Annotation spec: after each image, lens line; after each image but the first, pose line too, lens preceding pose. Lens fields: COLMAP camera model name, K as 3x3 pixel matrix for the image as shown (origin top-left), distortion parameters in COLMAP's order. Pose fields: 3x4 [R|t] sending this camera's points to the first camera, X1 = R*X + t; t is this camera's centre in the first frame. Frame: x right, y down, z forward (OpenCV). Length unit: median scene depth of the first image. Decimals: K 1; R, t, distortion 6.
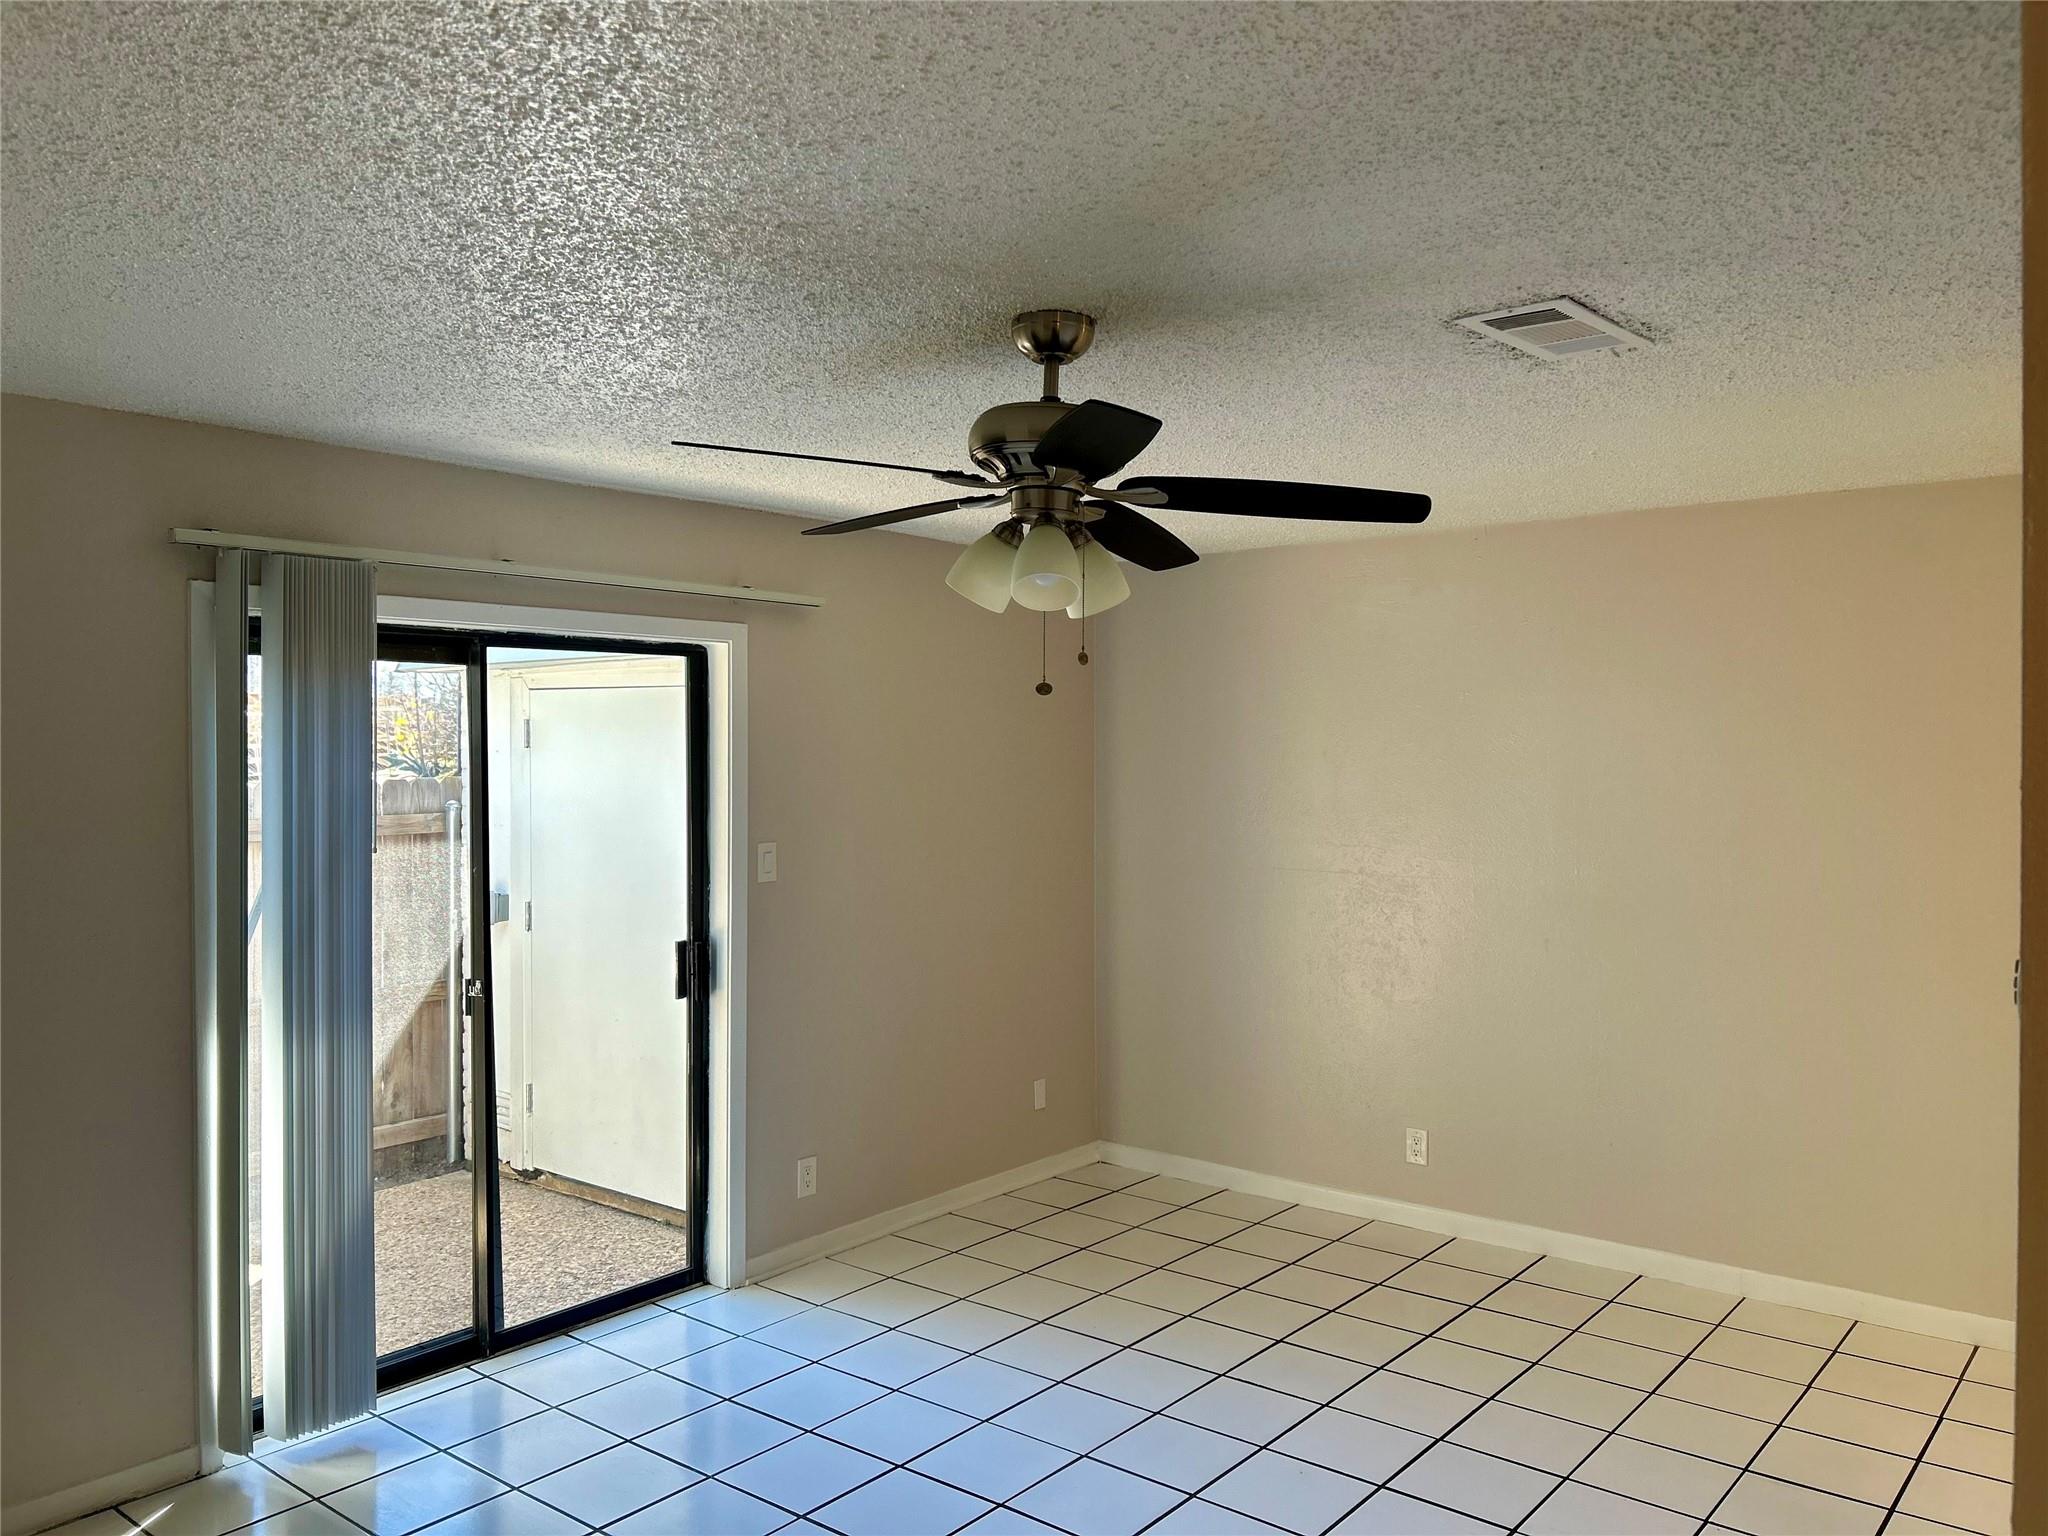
lens RADIAL K [[1544.3, 0, 1032.5], [0, 1544.3, 761.5], [0, 0, 1]] dist [0.060545, -0.064905]
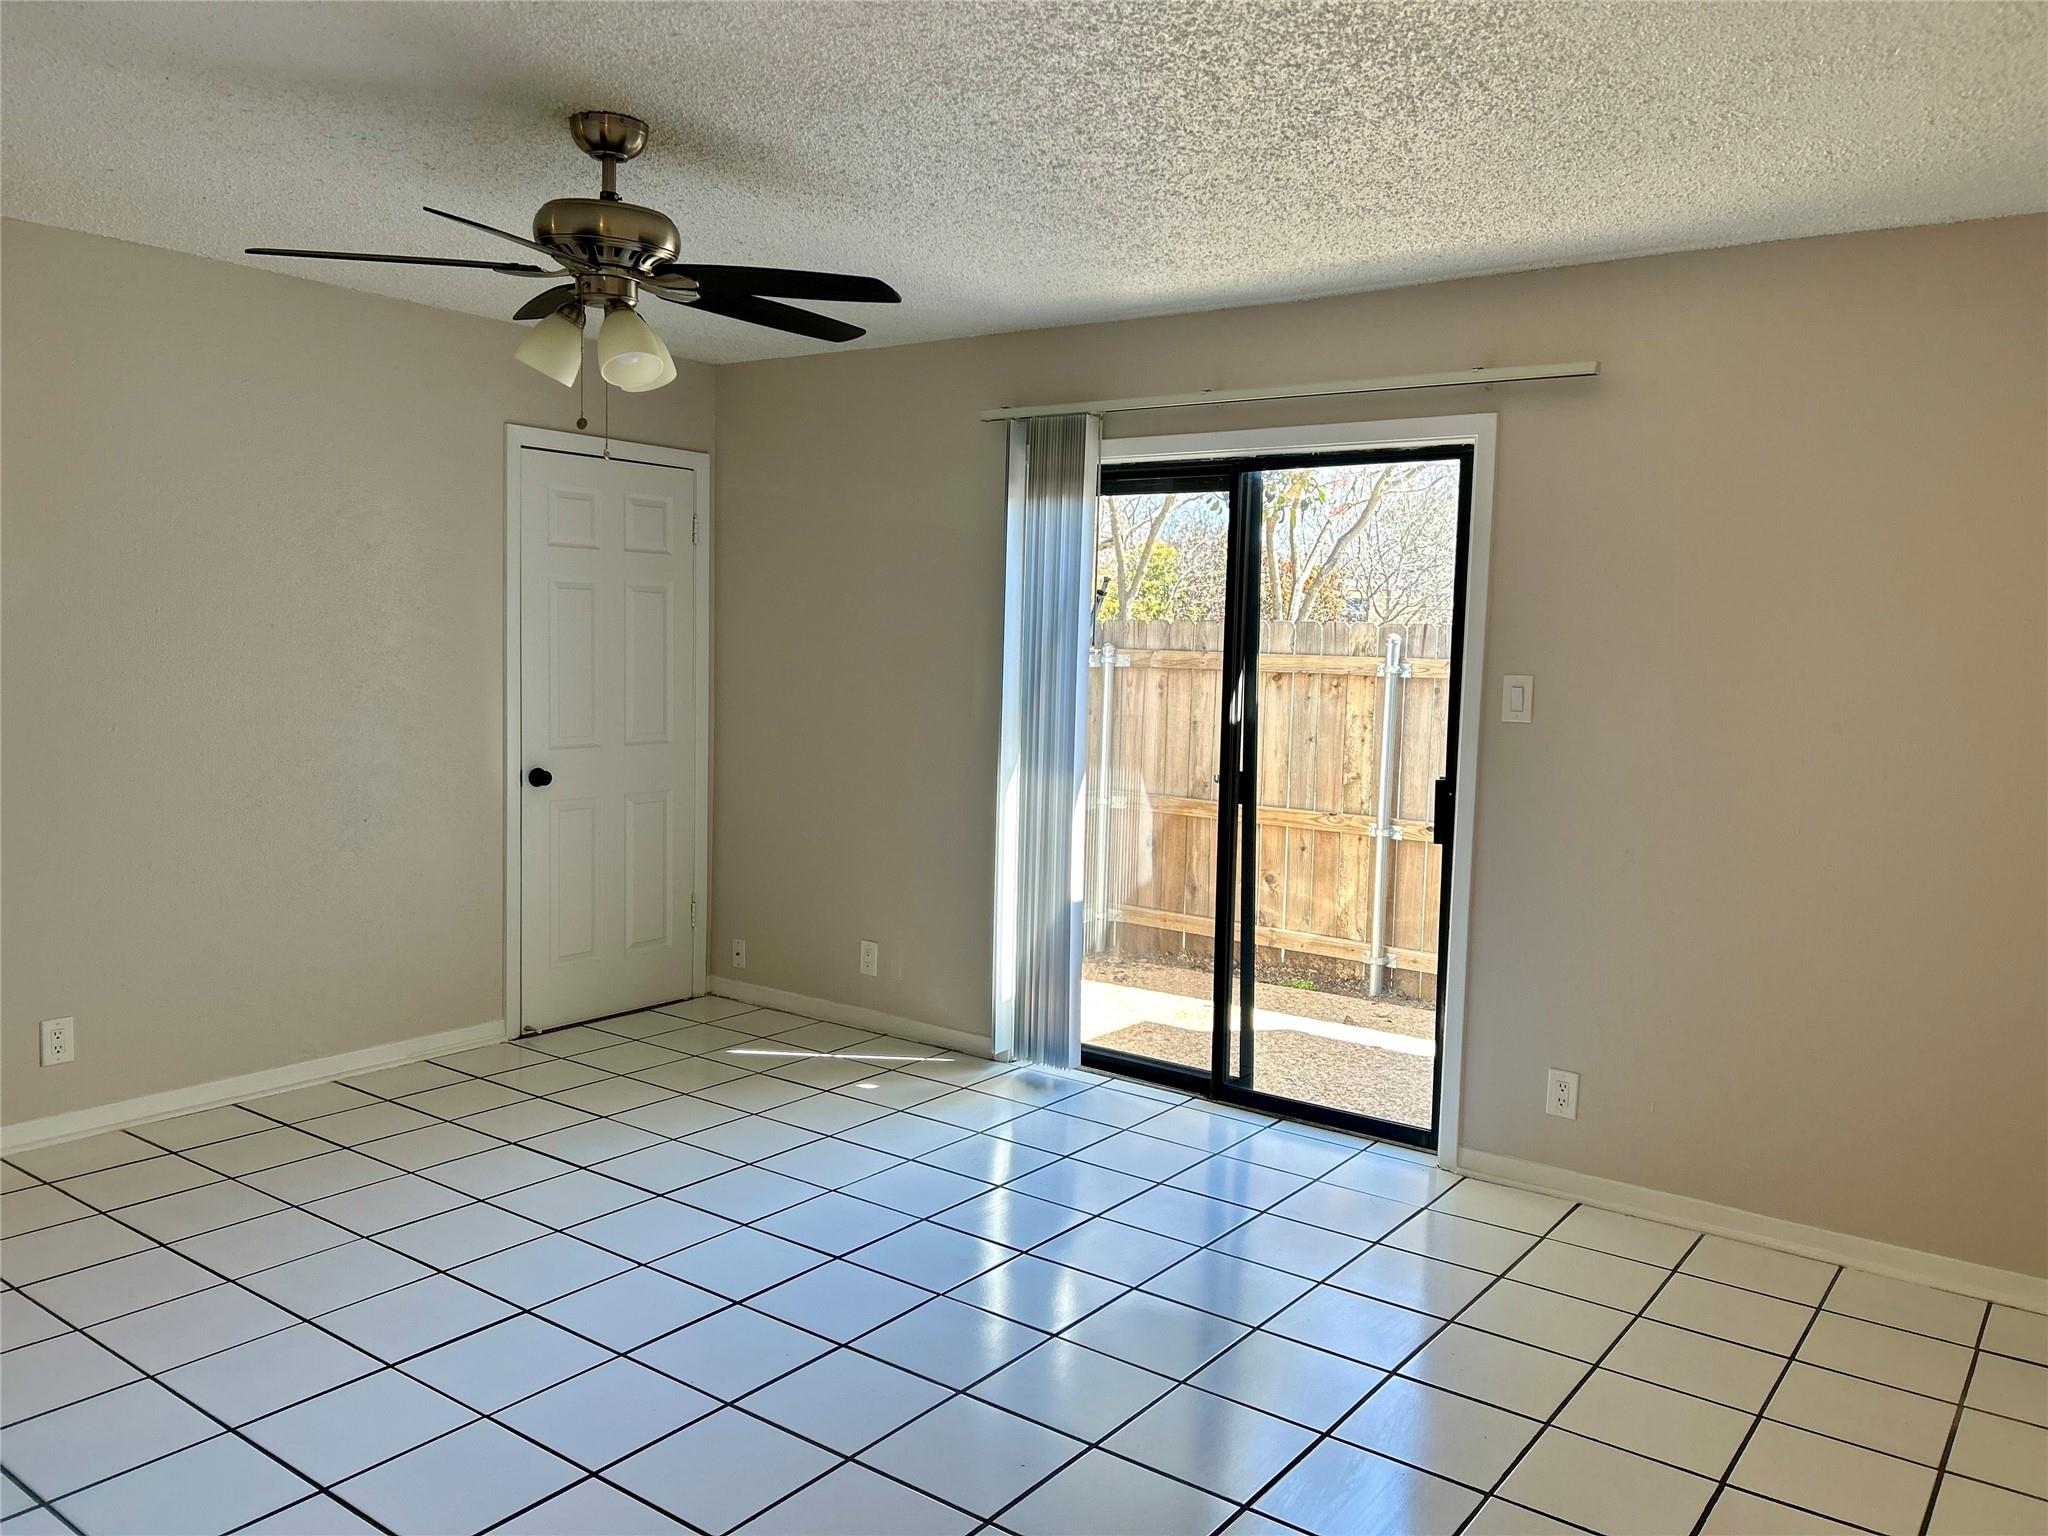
lens RADIAL K [[1544.3, 0, 1009.1], [0, 1544.3, 764.5], [0, 0, 1]] dist [0.060545, -0.064905]
pose [[0.029202, 0.085875, -0.995878, 0.701584], [-0.035458, 0.995765, 0.084825, 0.042151], [0.998944, 0.032834, 0.032123, 0.748042]]
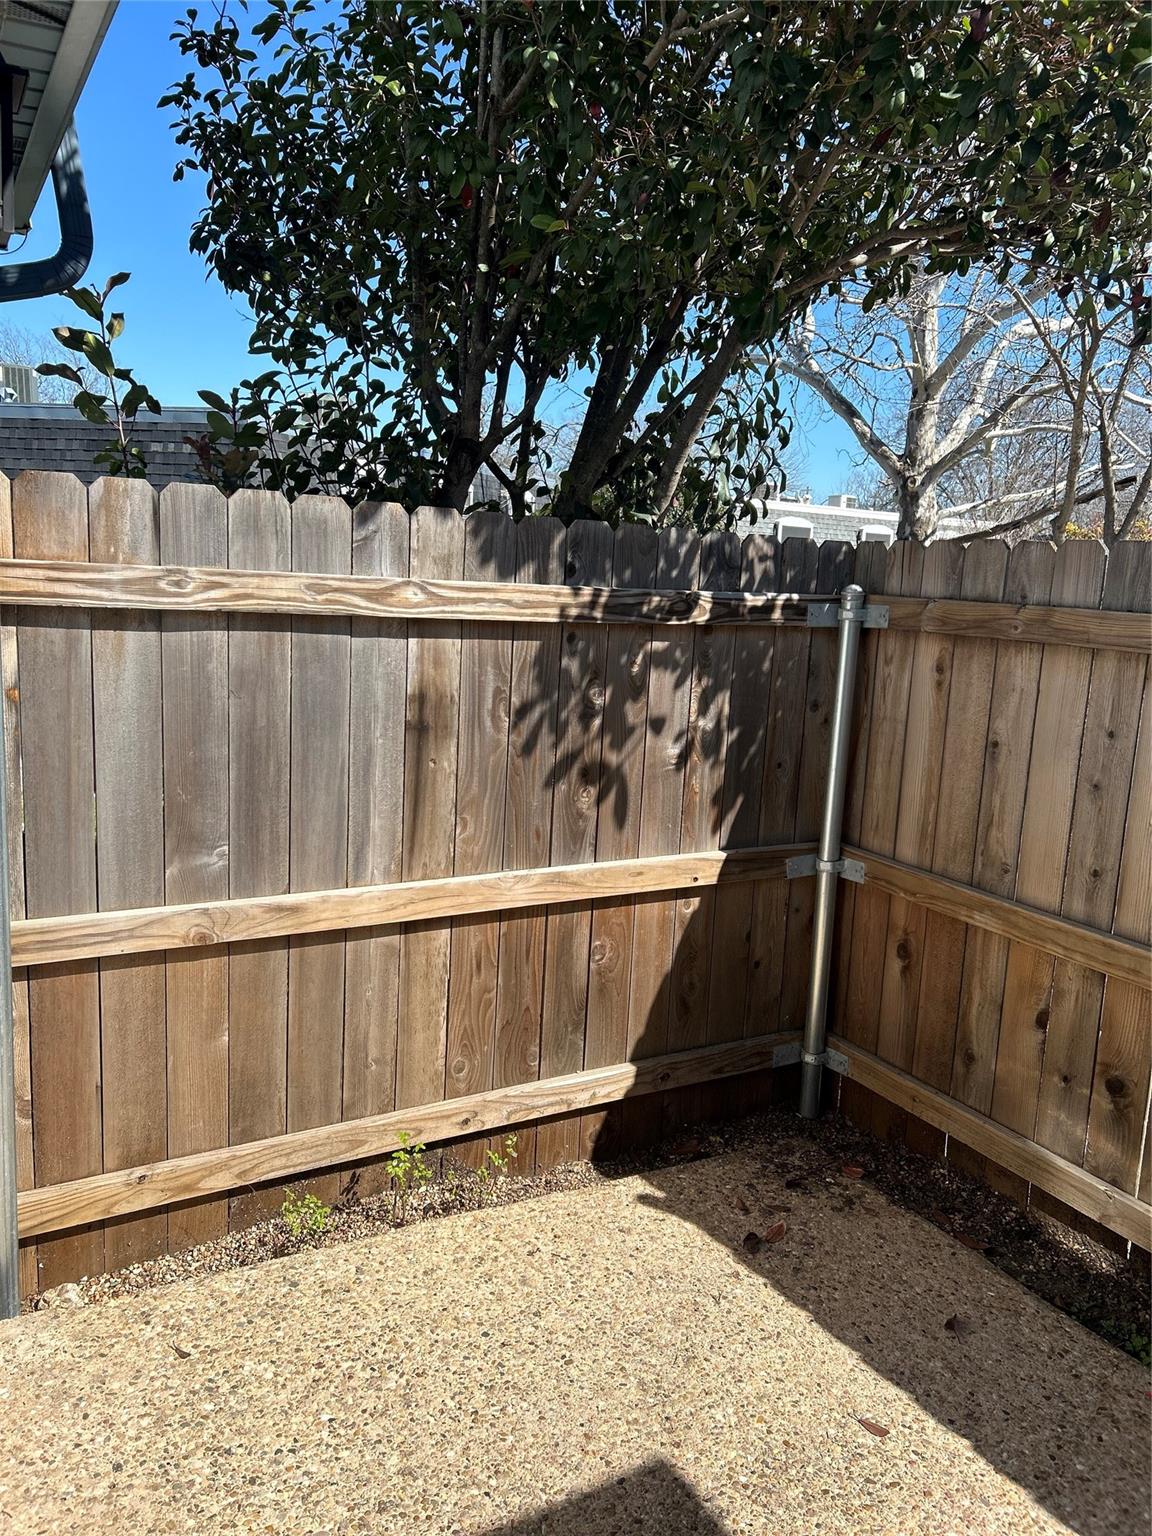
lens RADIAL K [[1158.2, 0, 586.5], [0, 1158.2, 763.5], [0, 0, 1]] dist [0.060545, -0.064905]
pose [[-0.363960, 0.141471, -0.920608, -0.294676], [-0.060649, 0.982700, 0.174990, 0.043086], [0.929438, 0.119524, -0.349083, 1.021089]]
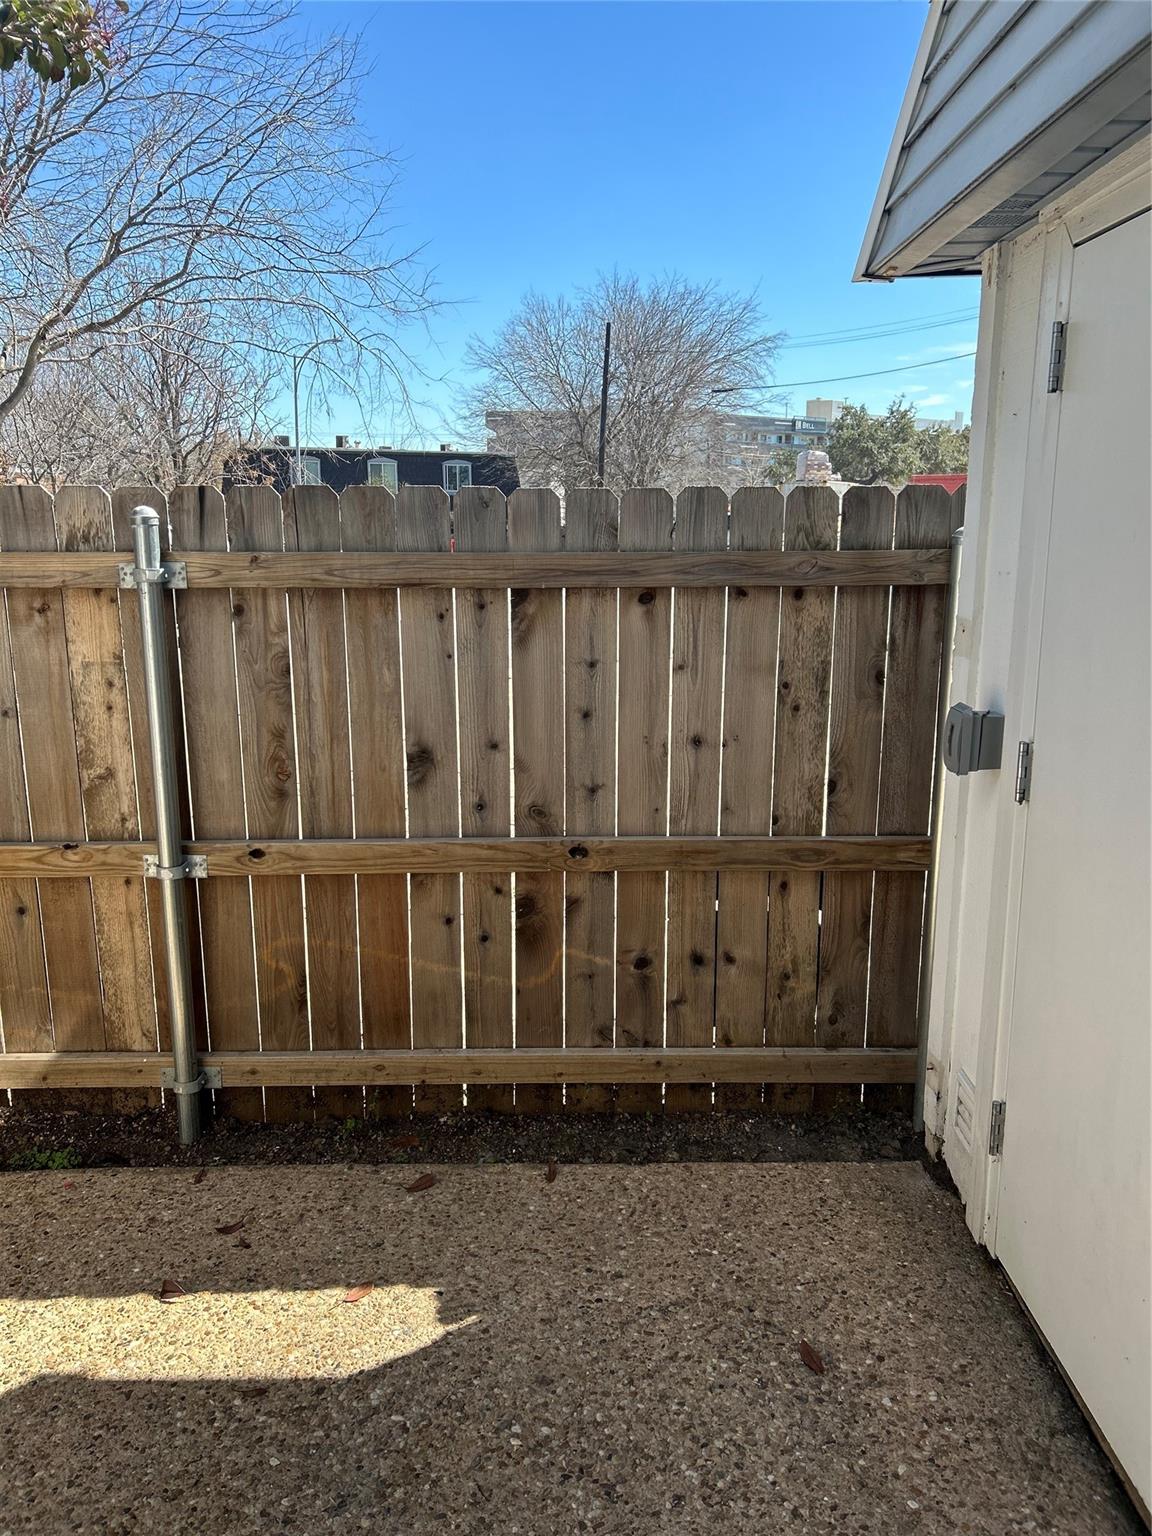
lens RADIAL K [[1158.2, 0, 572.7], [0, 1158.2, 777.3], [0, 0, 1]] dist [0.060545, -0.064905]
pose [[0.626193, 0.164296, -0.762161, -0.198555], [-0.003222, 0.978082, 0.208195, 0.040560], [0.779661, -0.127915, 0.612997, 0.955604]]
